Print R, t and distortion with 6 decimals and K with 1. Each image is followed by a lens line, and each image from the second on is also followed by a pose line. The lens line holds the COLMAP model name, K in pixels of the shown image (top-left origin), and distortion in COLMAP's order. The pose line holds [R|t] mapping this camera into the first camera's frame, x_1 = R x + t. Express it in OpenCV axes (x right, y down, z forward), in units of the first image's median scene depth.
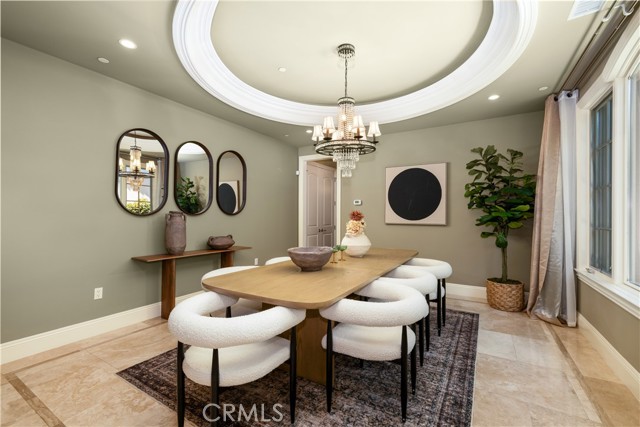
lens RADIAL K [[275.1, 0, 320.0], [0, 275.1, 213.5], [0, 0, 1]] dist [0.010139, -0.000293]
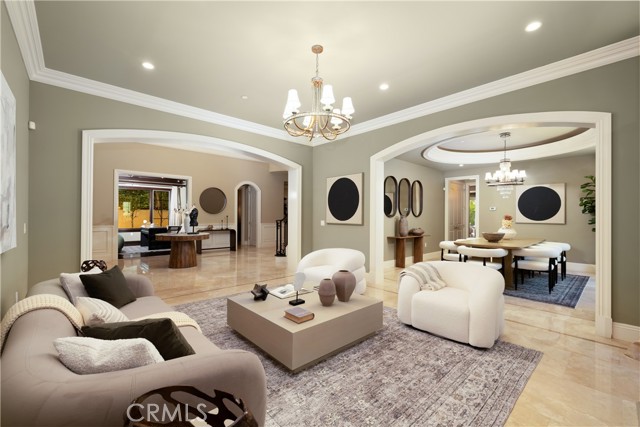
lens RADIAL K [[275.1, 0, 320.0], [0, 275.1, 213.5], [0, 0, 1]] dist [0.010139, -0.000293]
pose [[0.962673, 0.000970, -0.270665, -0.563561], [-0.001538, 0.999997, -0.001886, -0.013624], [0.270662, 0.002232, 0.962672, -1.104572]]
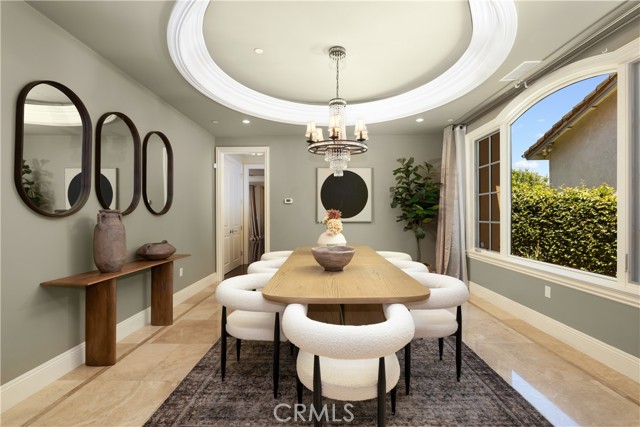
lens RADIAL K [[280.9, 0, 320.0], [0, 280.9, 213.5], [0, 0, 1]] dist [0.000137, -0.000019]
pose [[0.865089, -0.006331, 0.501579, -0.417385], [0.003078, 0.999969, 0.007313, -0.002779], [-0.501609, -0.004782, 0.865081, 0.111898]]
